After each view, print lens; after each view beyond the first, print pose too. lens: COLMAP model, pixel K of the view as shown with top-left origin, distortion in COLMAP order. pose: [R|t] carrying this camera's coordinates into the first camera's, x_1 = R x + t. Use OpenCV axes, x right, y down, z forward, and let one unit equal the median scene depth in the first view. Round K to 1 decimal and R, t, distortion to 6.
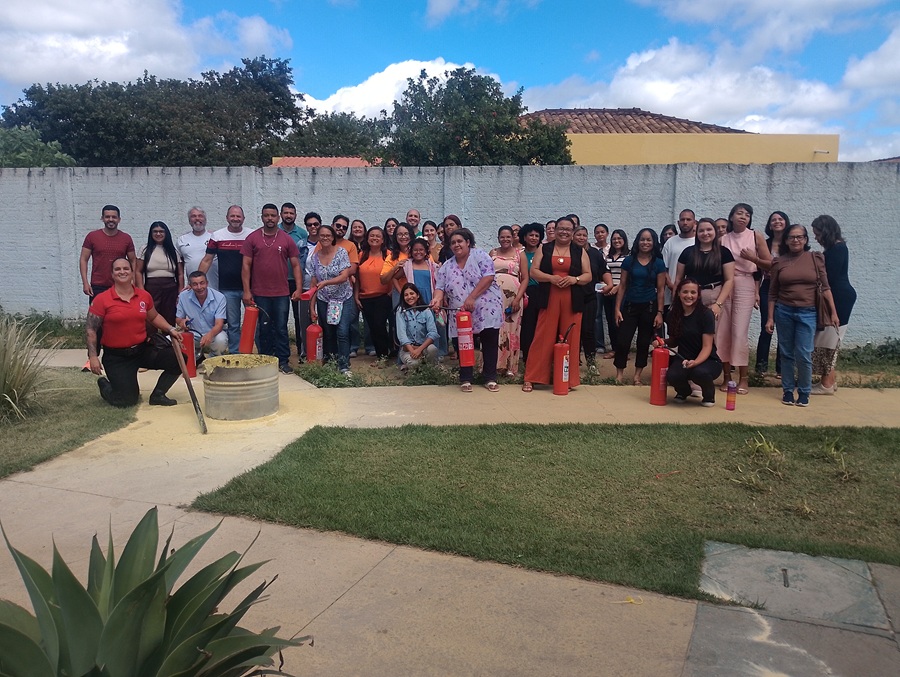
lens RADIAL K [[740.0, 0, 451.1], [0, 740.0, 340.8], [0, 0, 1]] dist [0.065695, -0.137453]
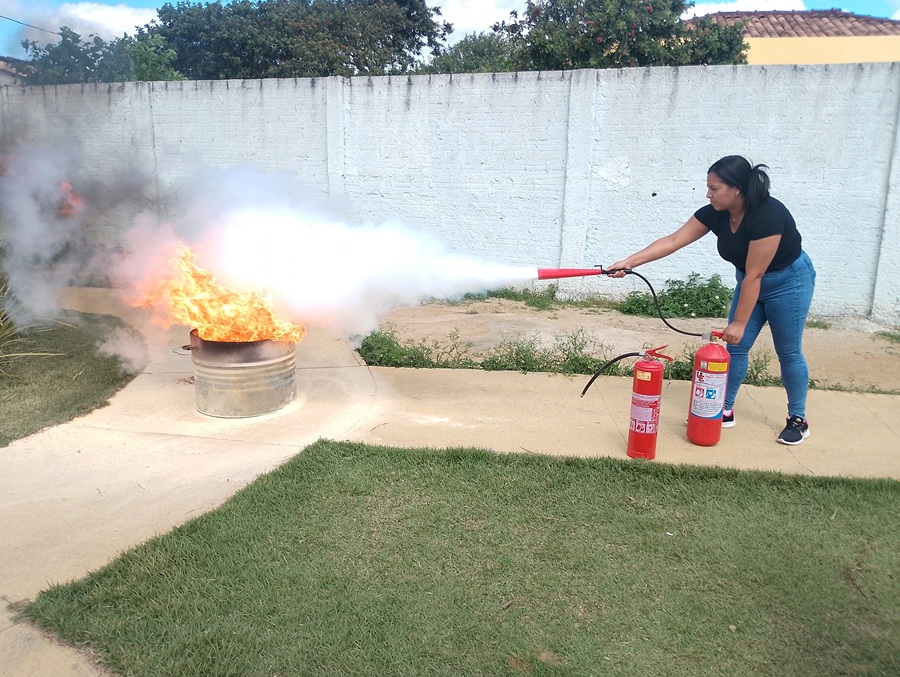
lens RADIAL K [[740.0, 0, 447.0], [0, 740.0, 341.7], [0, 0, 1]] dist [0.065695, -0.137453]
pose [[0.978441, 0.056113, -0.198756, 0.024886], [-0.038412, 0.995034, 0.091825, -0.016936], [0.202922, -0.082211, 0.975738, 0.153149]]
